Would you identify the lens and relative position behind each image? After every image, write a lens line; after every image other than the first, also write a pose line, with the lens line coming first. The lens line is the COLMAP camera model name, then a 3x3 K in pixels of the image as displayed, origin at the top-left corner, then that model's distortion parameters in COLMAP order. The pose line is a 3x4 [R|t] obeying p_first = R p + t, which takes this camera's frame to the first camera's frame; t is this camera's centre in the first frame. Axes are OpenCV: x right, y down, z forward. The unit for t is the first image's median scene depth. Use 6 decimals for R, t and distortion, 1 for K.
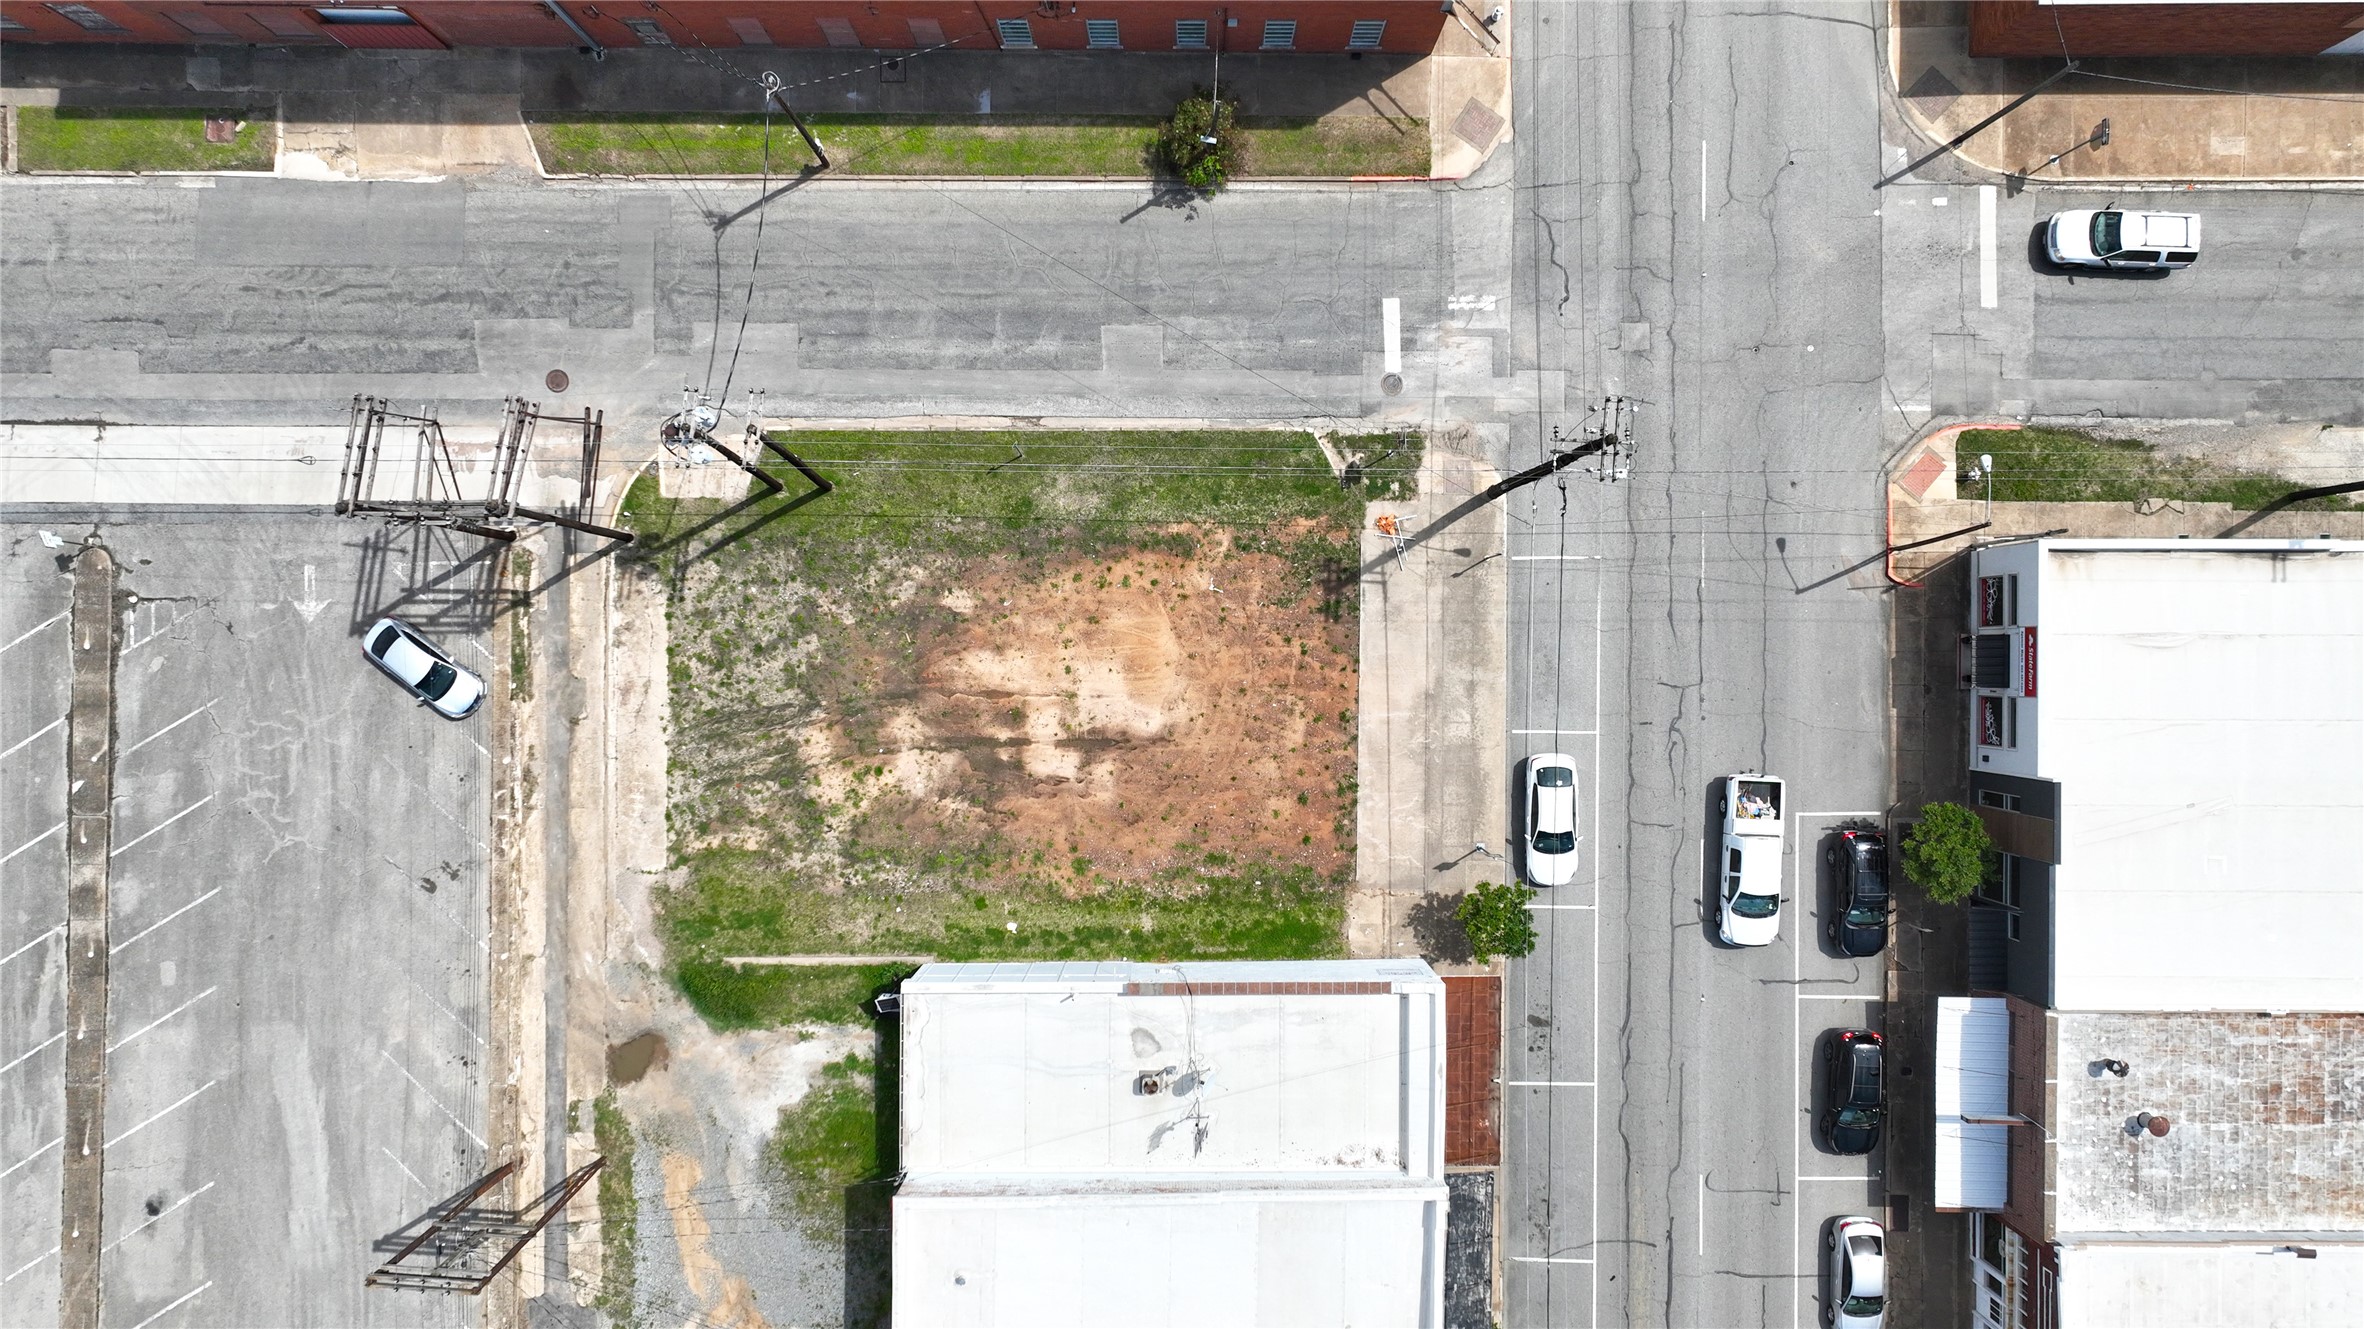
lens RADIAL K [[1661.6, 0, 1186.1], [0, 1661.6, 667.9], [0, 0, 1]] dist [0.006862, 0.006968]
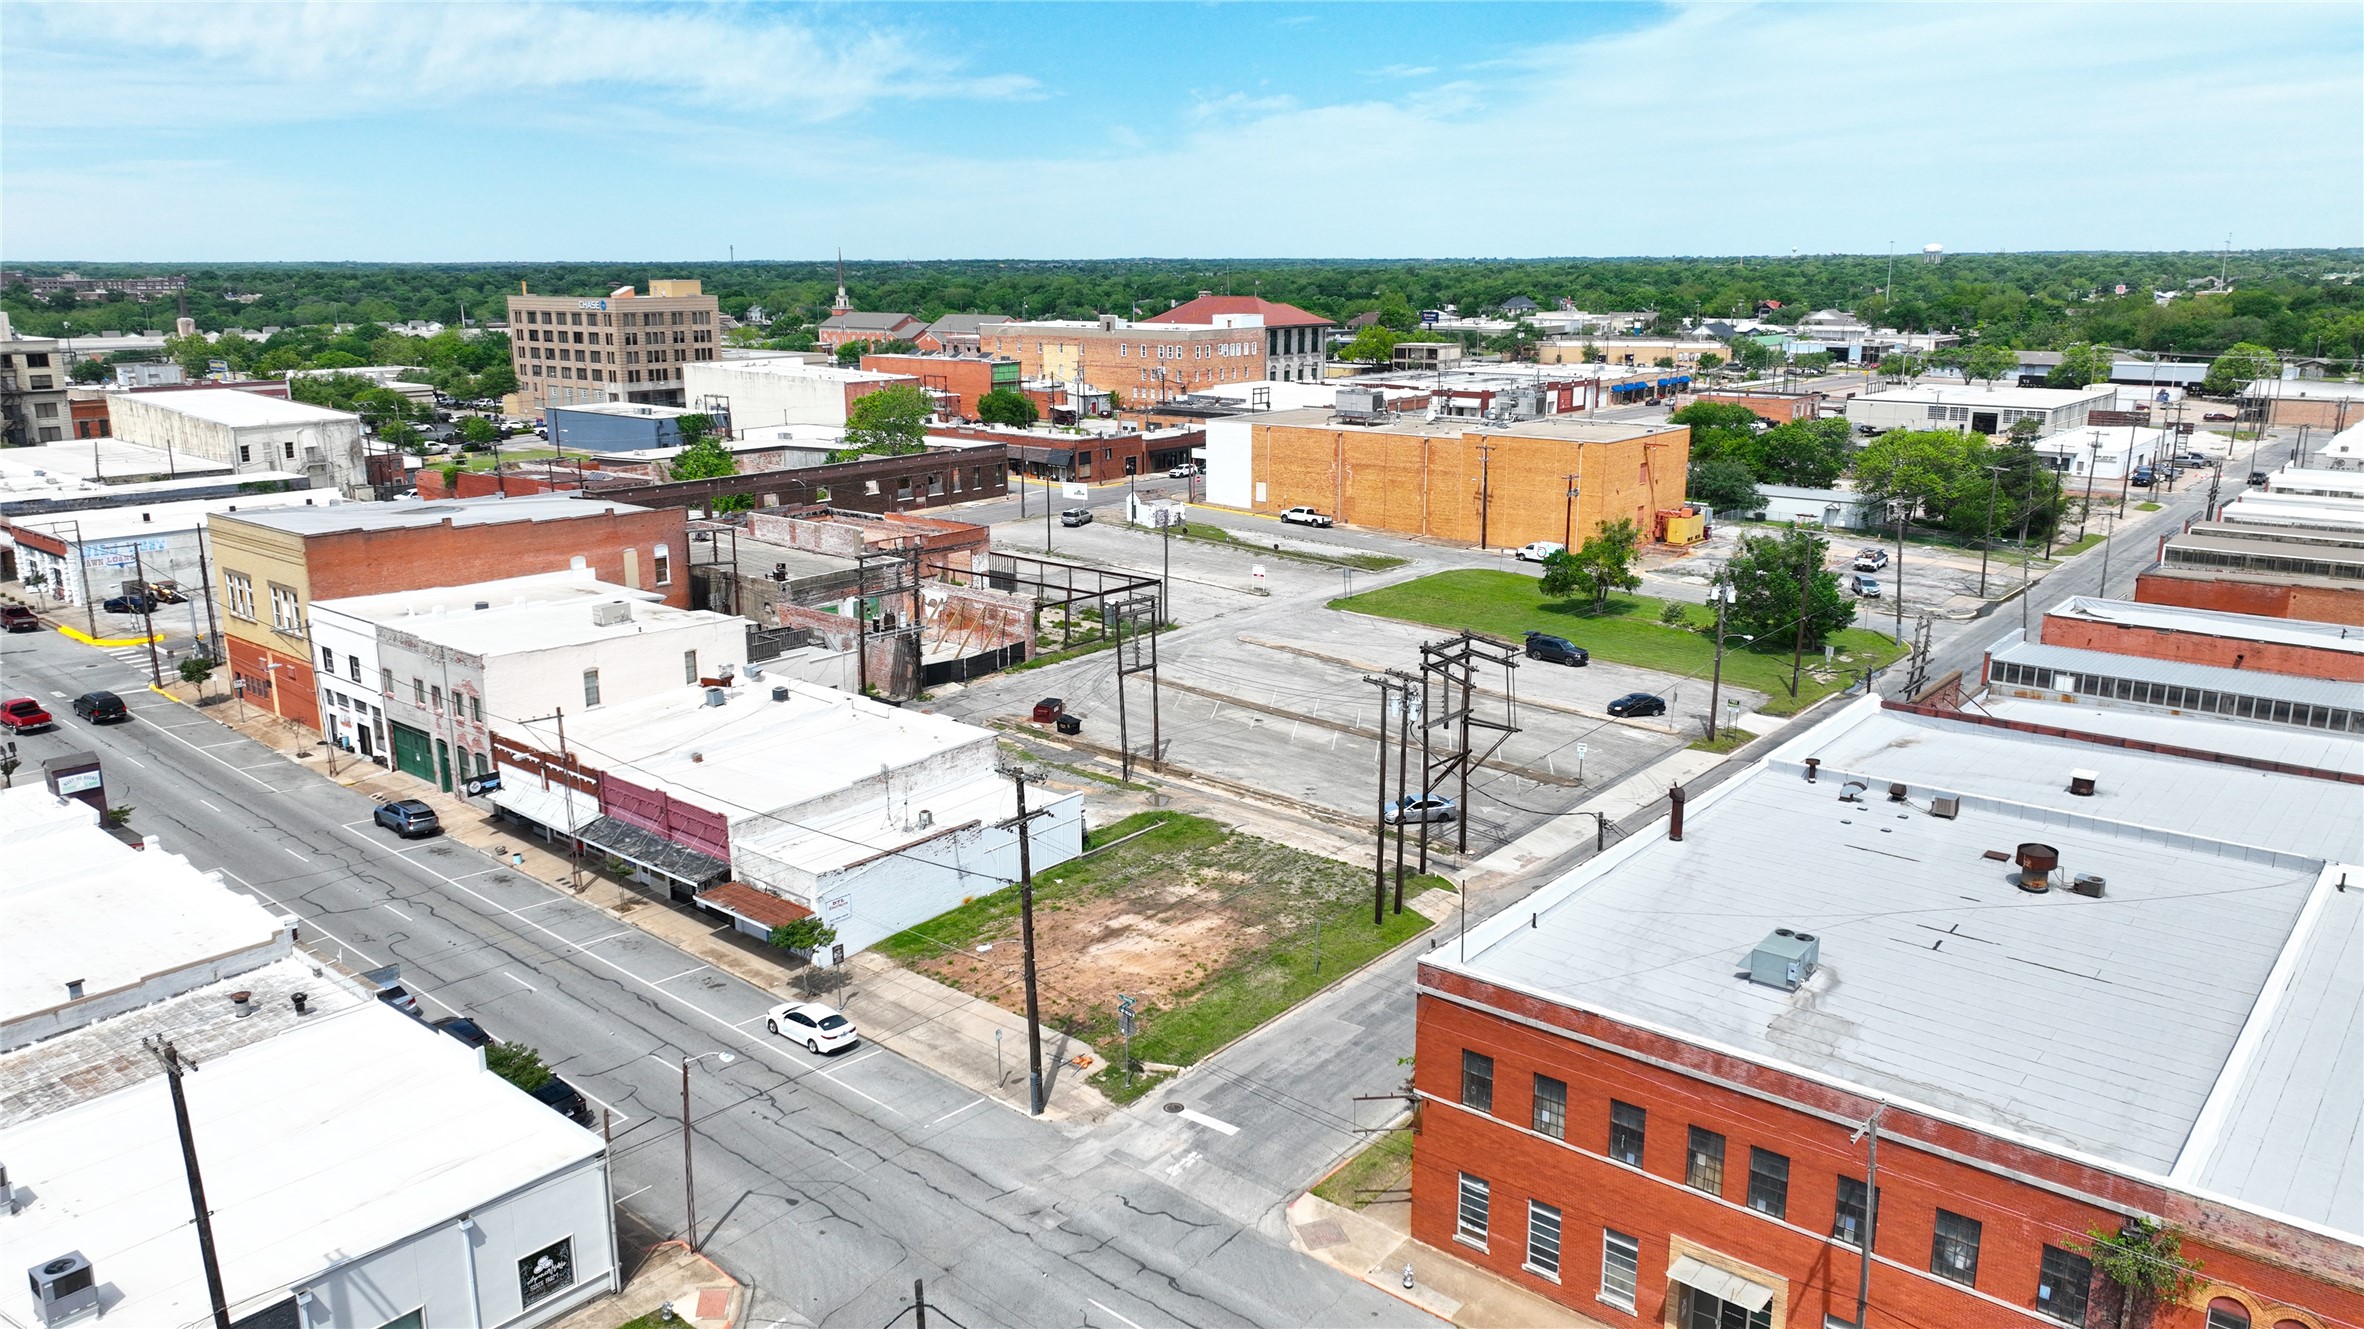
lens RADIAL K [[1661.6, 0, 1186.1], [0, 1661.6, 667.9], [0, 0, 1]] dist [0.006862, 0.006968]
pose [[-0.639990, 0.183899, -0.746052, 0.890264], [-0.768379, -0.156348, 0.620604, -0.818265], [-0.002516, 0.970431, 0.241365, 0.456115]]
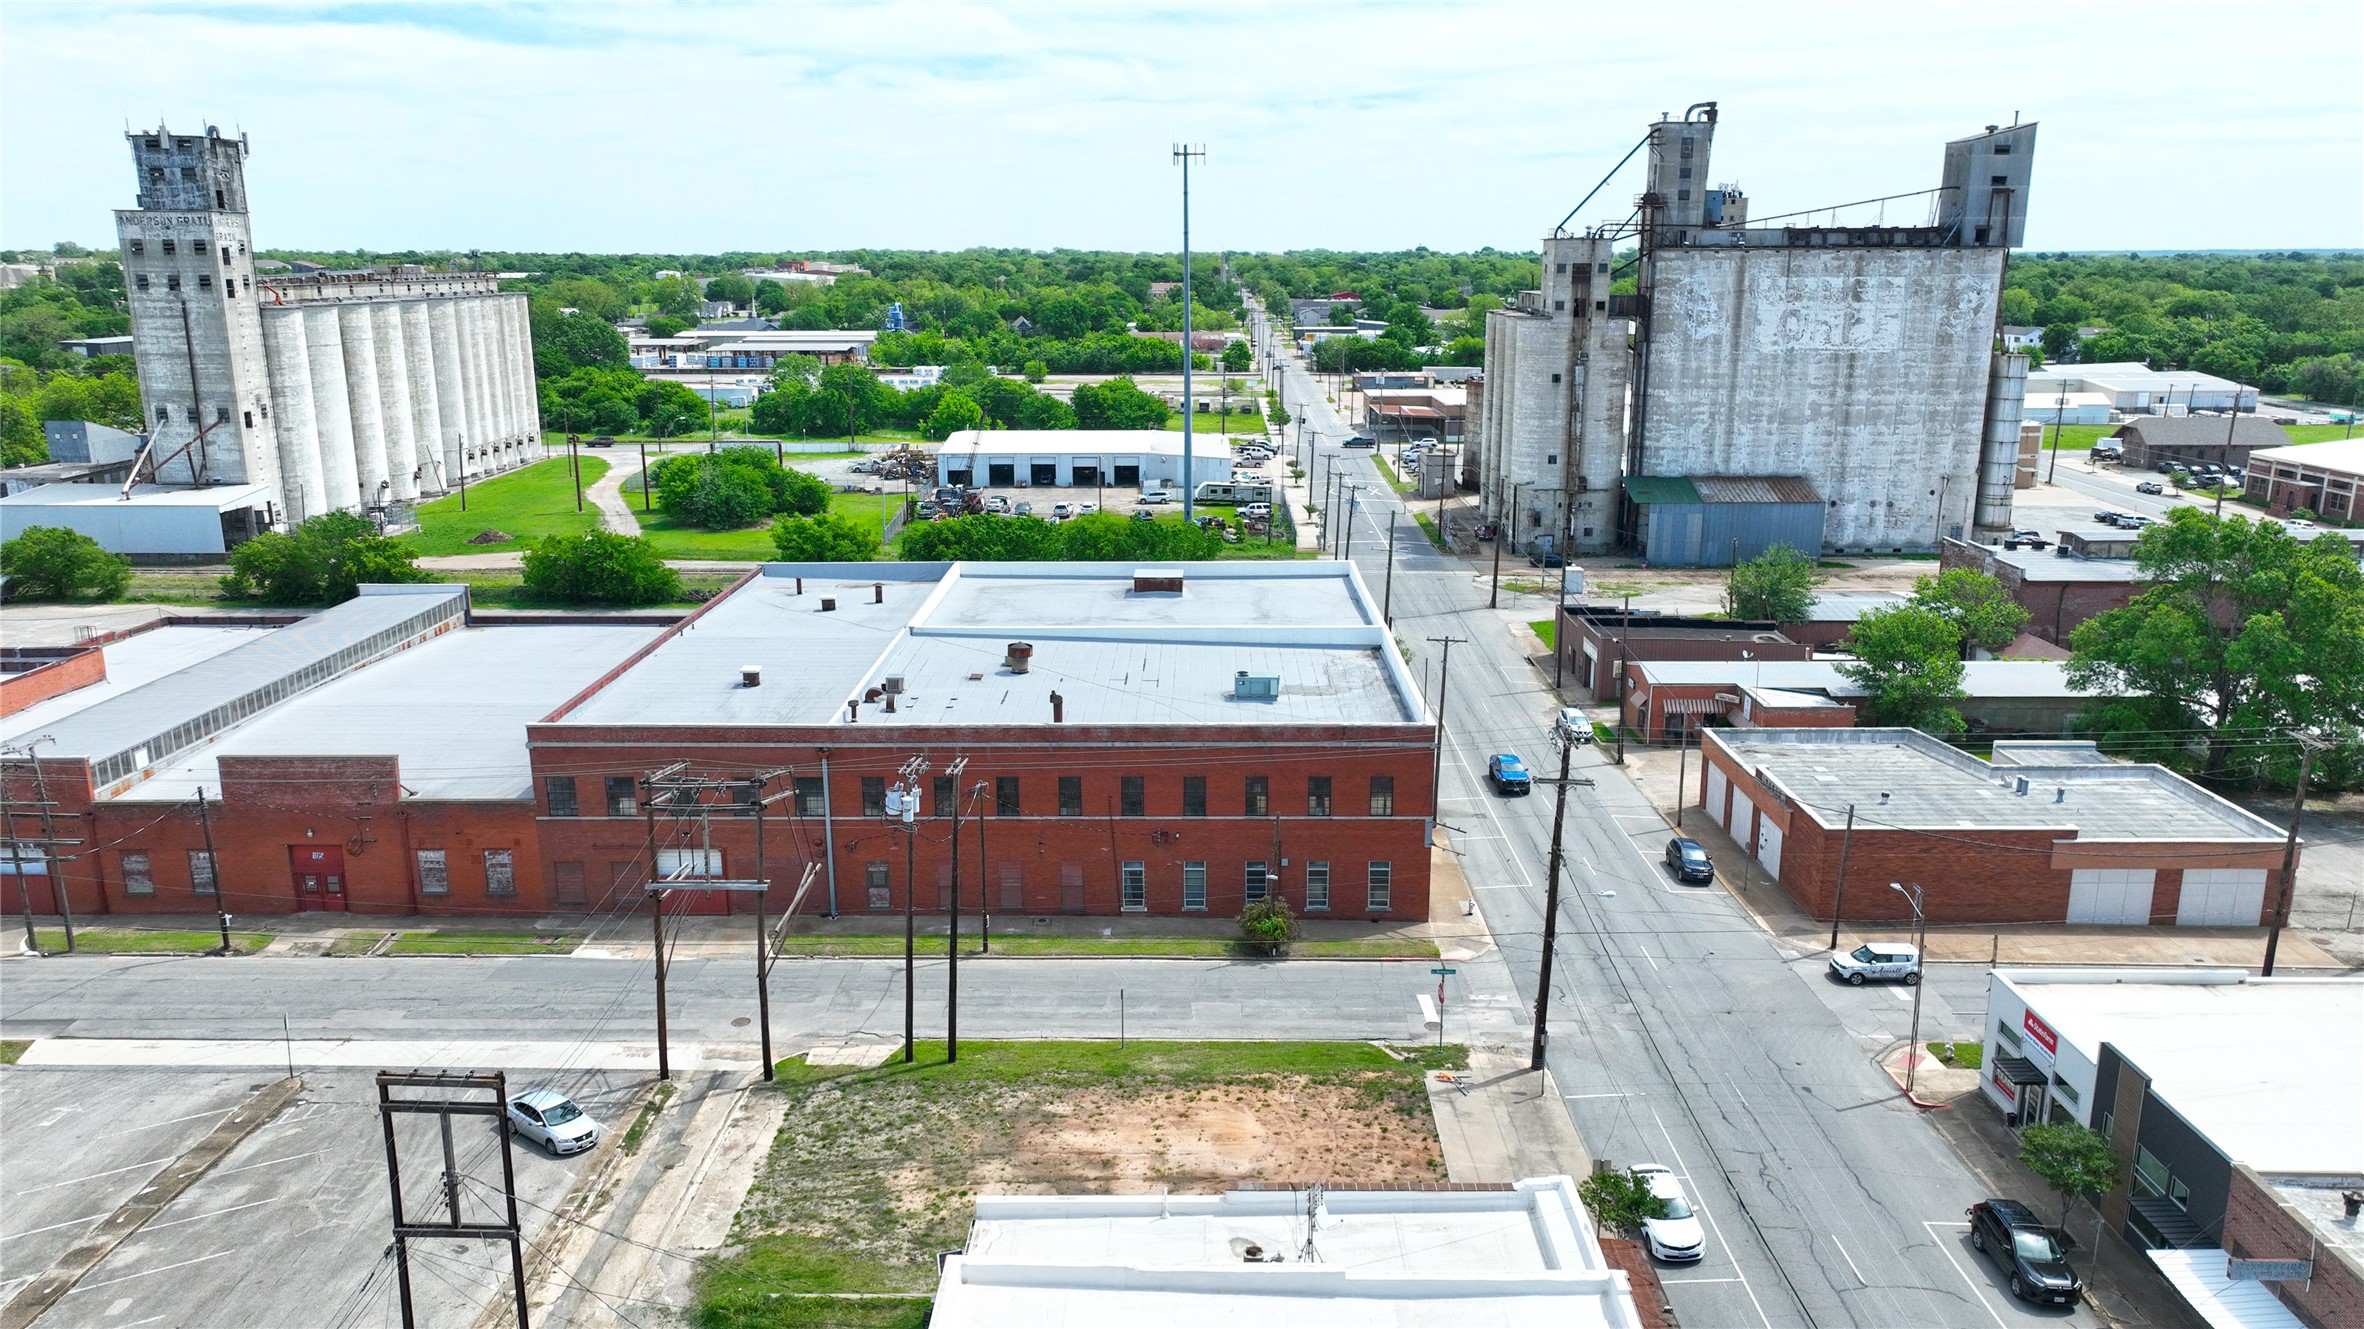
lens RADIAL K [[1661.6, 0, 1186.1], [0, 1661.6, 667.9], [0, 0, 1]] dist [0.006862, 0.006968]
pose [[0.999973, -0.003378, -0.006456, -0.046254], [-0.005480, 0.235404, -0.971882, 0.940828], [0.004803, 0.971892, 0.235379, 0.468866]]
